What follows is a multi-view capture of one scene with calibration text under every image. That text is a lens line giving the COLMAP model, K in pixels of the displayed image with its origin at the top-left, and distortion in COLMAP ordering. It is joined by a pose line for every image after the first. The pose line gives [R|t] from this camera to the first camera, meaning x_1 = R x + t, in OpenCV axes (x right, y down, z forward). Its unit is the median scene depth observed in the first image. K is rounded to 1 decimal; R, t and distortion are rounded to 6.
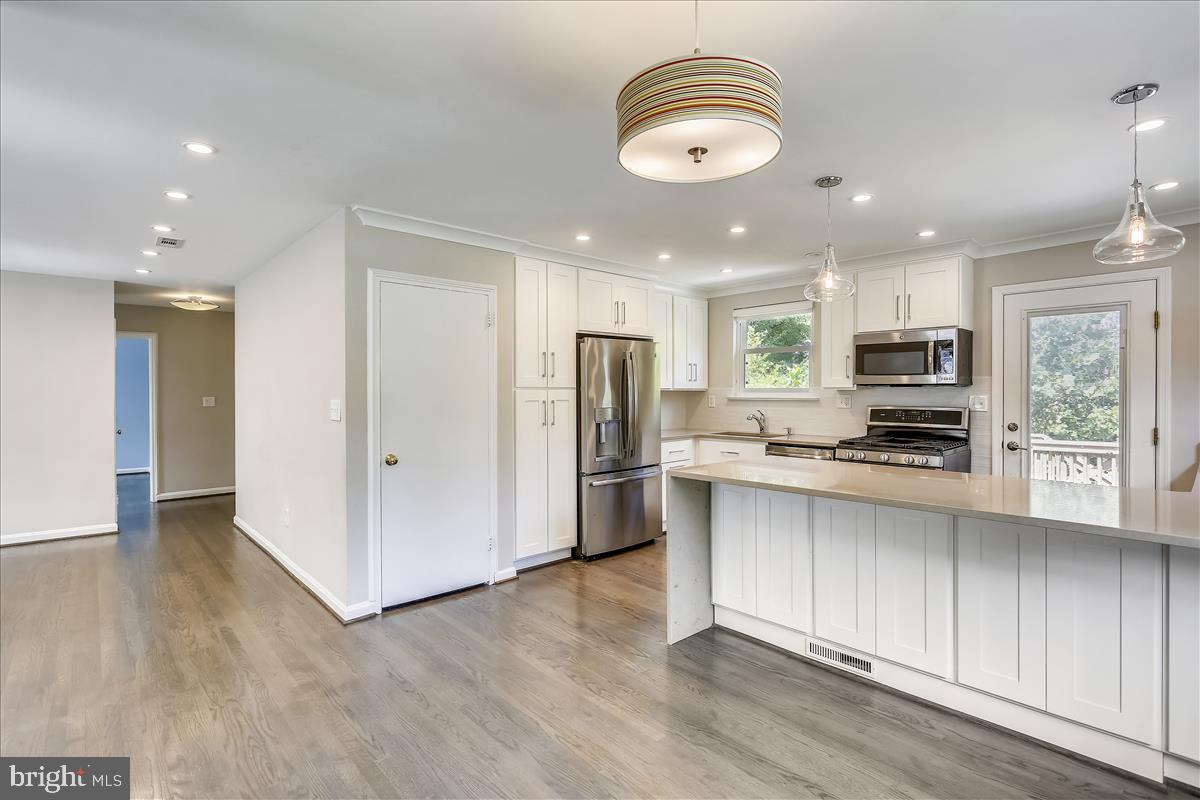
lens RADIAL K [[567.0, 0, 596.8], [0, 567.0, 398.2], [0, 0, 1]] dist [-0.020394, 0.008568]
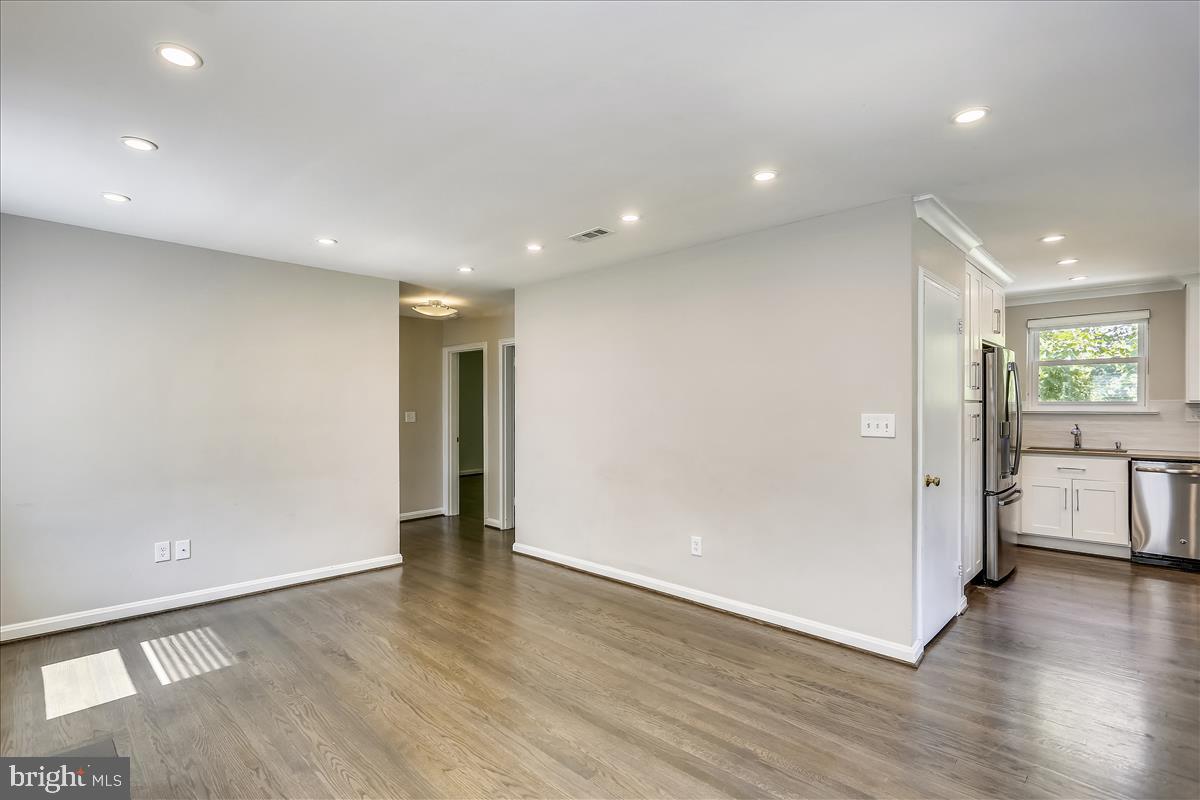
lens RADIAL K [[567.0, 0, 587.0], [0, 567.0, 412.5], [0, 0, 1]] dist [-0.020394, 0.008568]
pose [[0.998392, -0.000446, 0.056682, -0.672768], [0.000600, 0.999996, -0.002713, 0.002468], [-0.056681, 0.002742, 0.998389, 0.098174]]
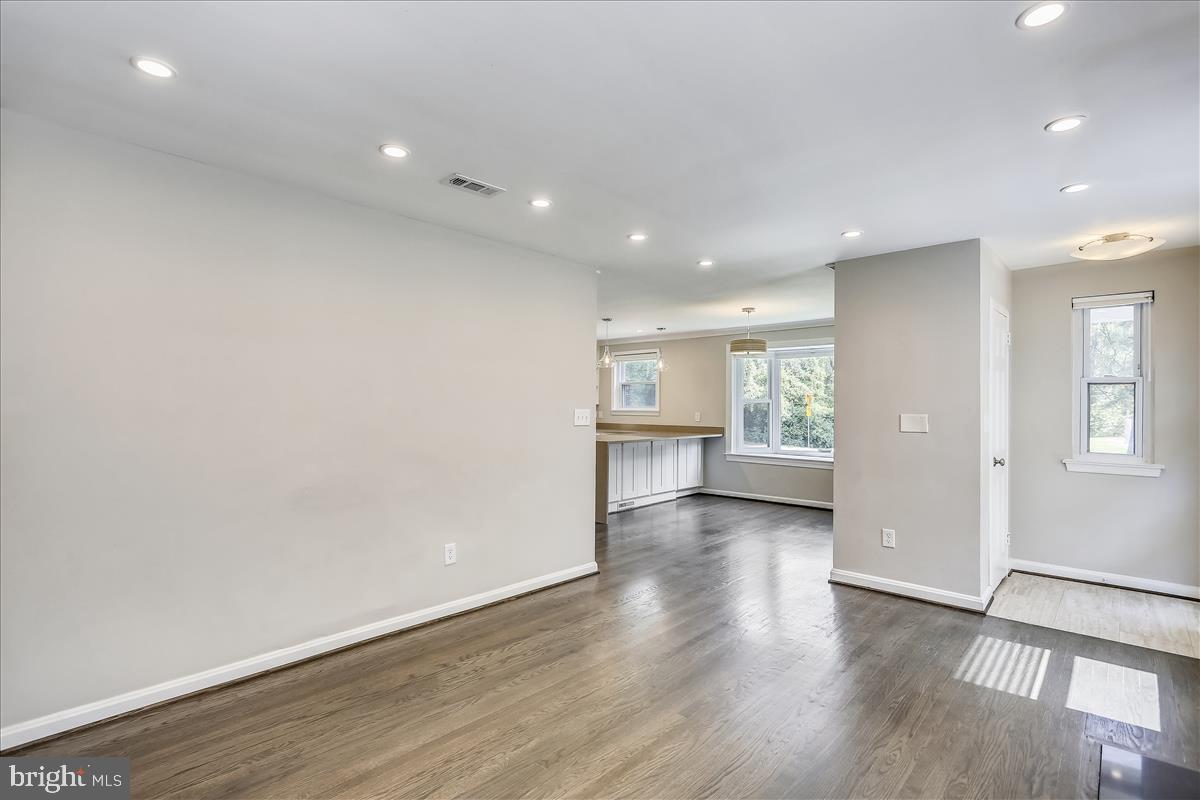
lens RADIAL K [[567.0, 0, 590.3], [0, 567.0, 399.2], [0, 0, 1]] dist [-0.020394, 0.008568]
pose [[-0.081691, 0.010906, 0.996598, -1.211472], [0.001673, 0.999940, -0.010805, -0.003788], [-0.996656, 0.000785, -0.081704, 0.751906]]
